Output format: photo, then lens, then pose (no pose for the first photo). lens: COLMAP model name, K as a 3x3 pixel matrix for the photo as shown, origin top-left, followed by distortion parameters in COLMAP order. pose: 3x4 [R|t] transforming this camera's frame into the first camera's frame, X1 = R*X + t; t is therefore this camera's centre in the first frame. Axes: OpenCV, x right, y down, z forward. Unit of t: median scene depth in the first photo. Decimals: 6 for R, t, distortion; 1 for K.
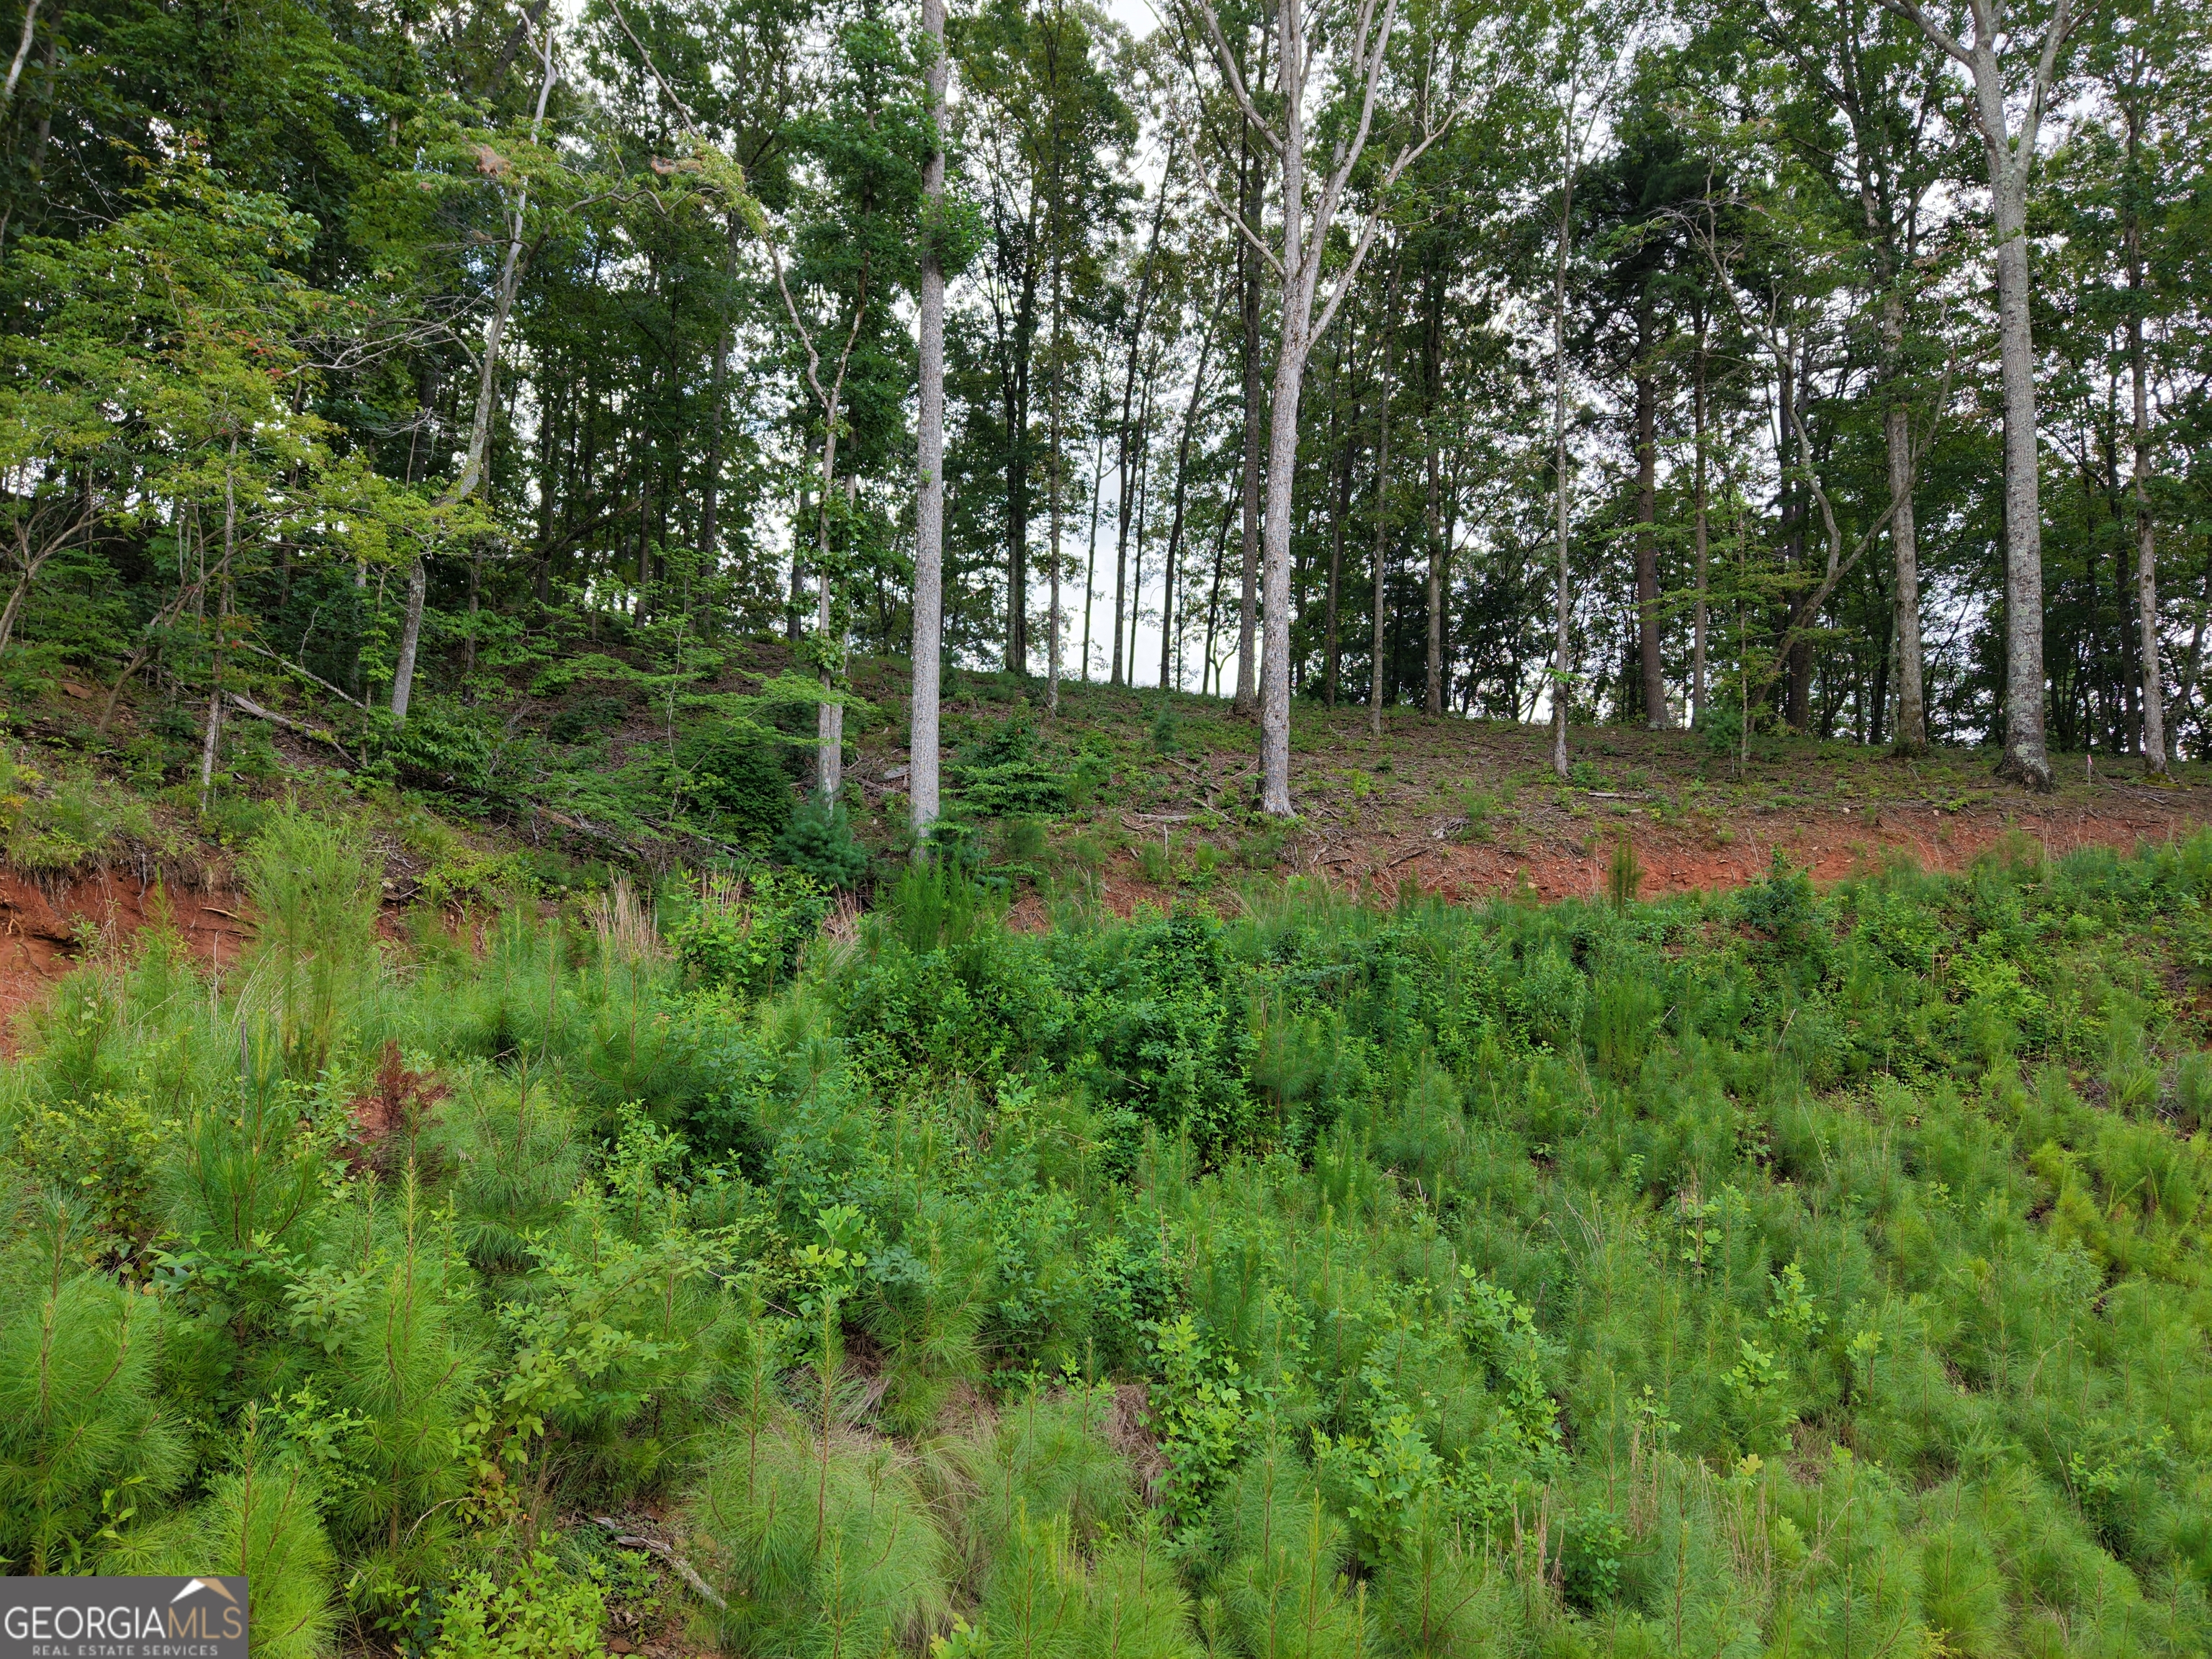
lens RADIAL K [[1487.5, 0, 1100.7], [0, 1487.5, 830.7], [0, 0, 1]] dist [0.029545, -0.023261]
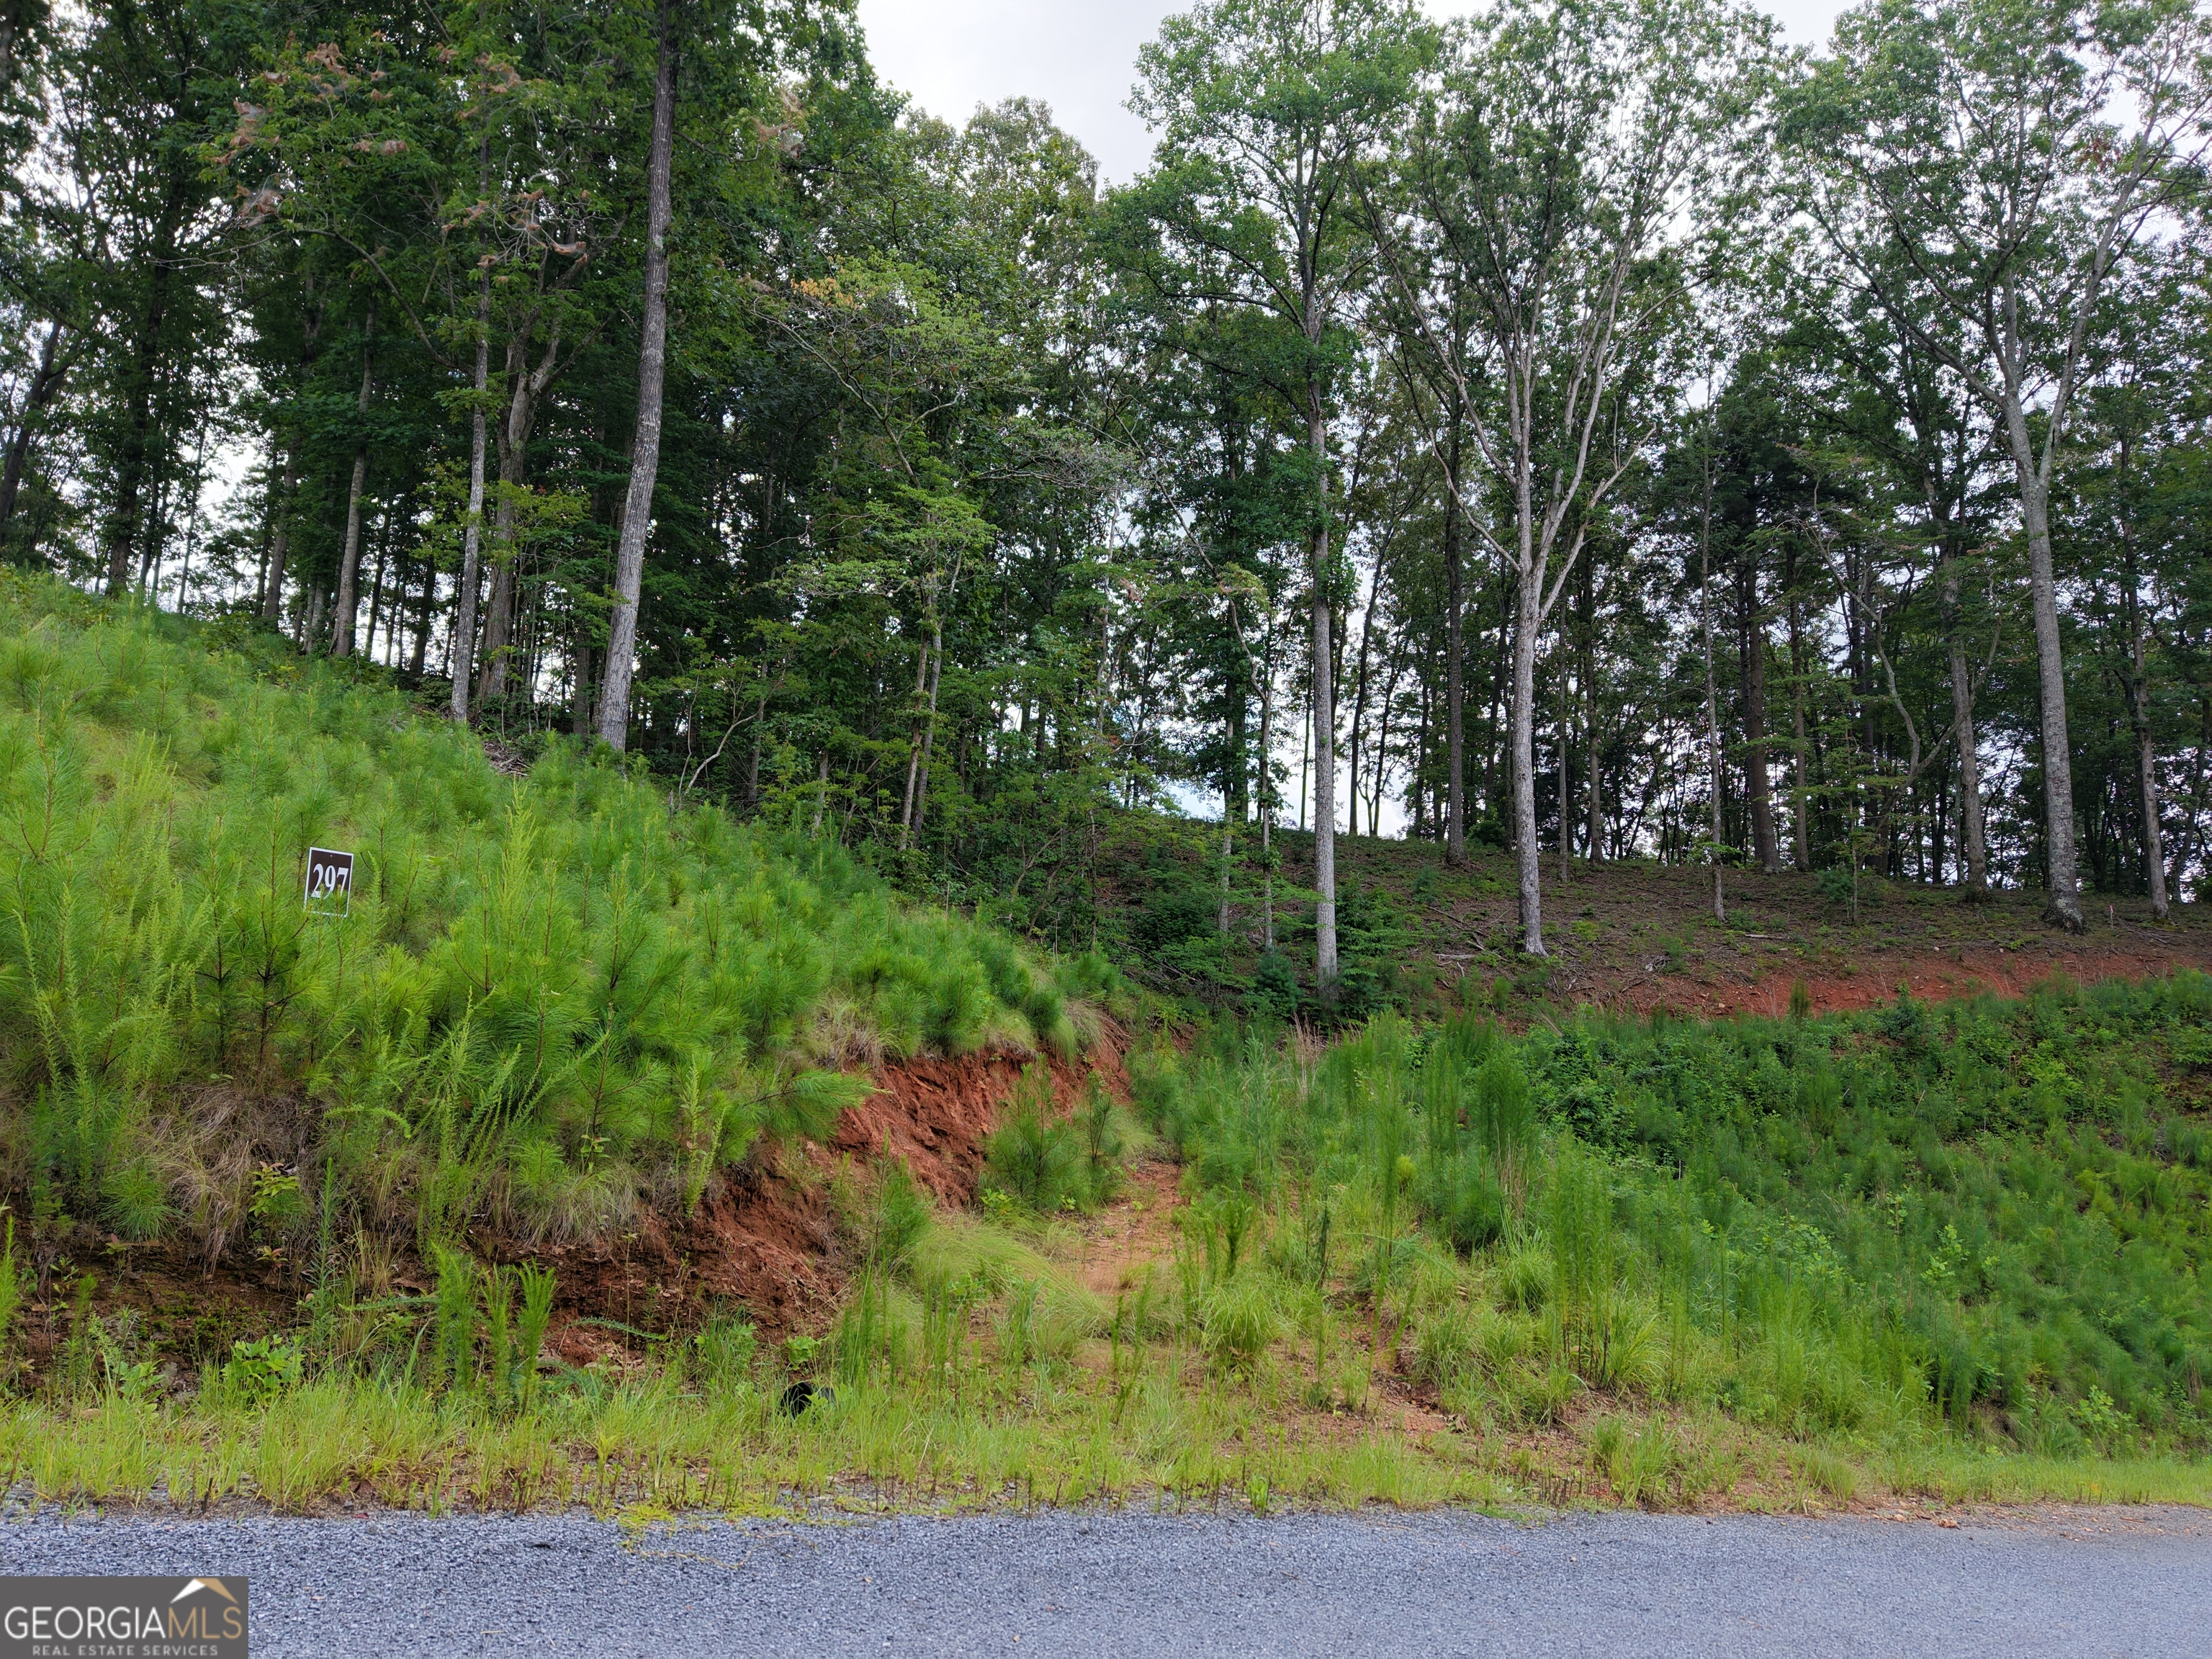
lens RADIAL K [[1487.5, 0, 1100.7], [0, 1487.5, 830.7], [0, 0, 1]] dist [0.029545, -0.023261]
pose [[0.999779, -0.005423, -0.020321, -0.252708], [0.004239, 0.998317, -0.057841, -0.045739], [0.020601, 0.057742, 0.998119, -0.418704]]
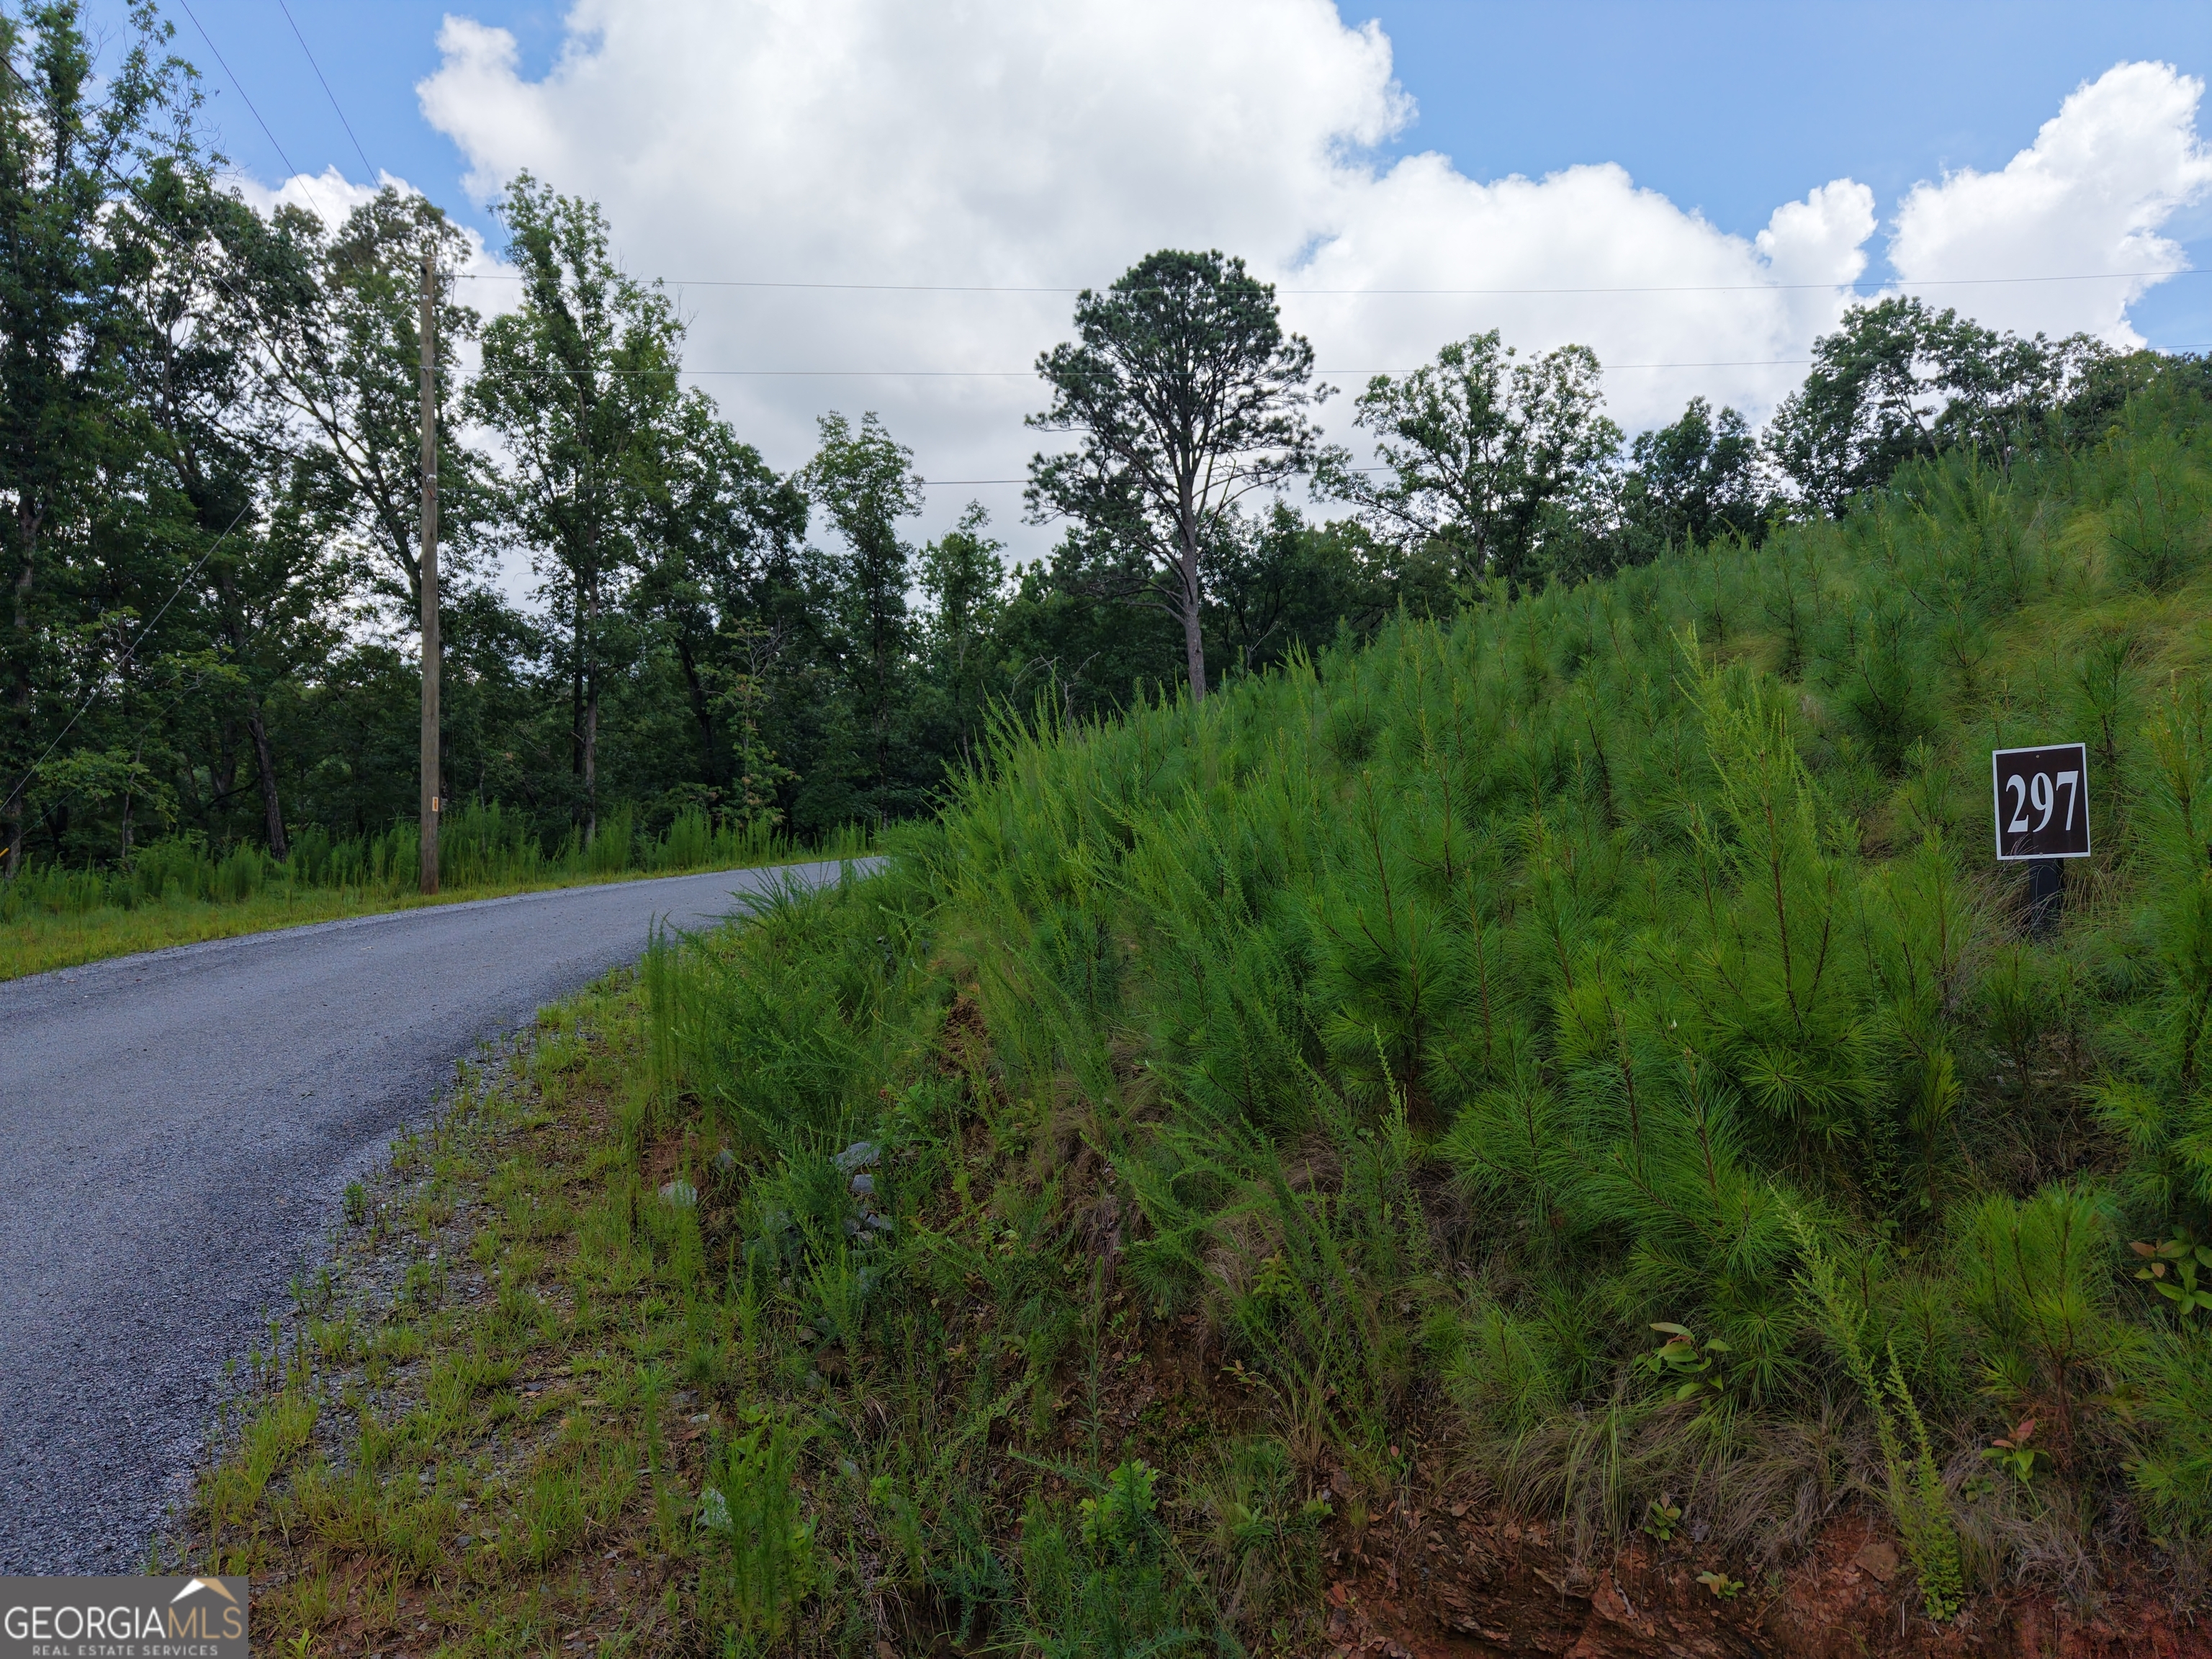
lens RADIAL K [[1491.4, 0, 1100.0], [0, 1491.4, 831.8], [0, 0, 1]] dist [0.019700, -0.011565]
pose [[-0.374619, -0.095714, -0.922225, -0.215186], [0.096527, 0.985226, -0.141463, -0.036307], [0.922140, -0.142014, -0.359846, -0.164423]]
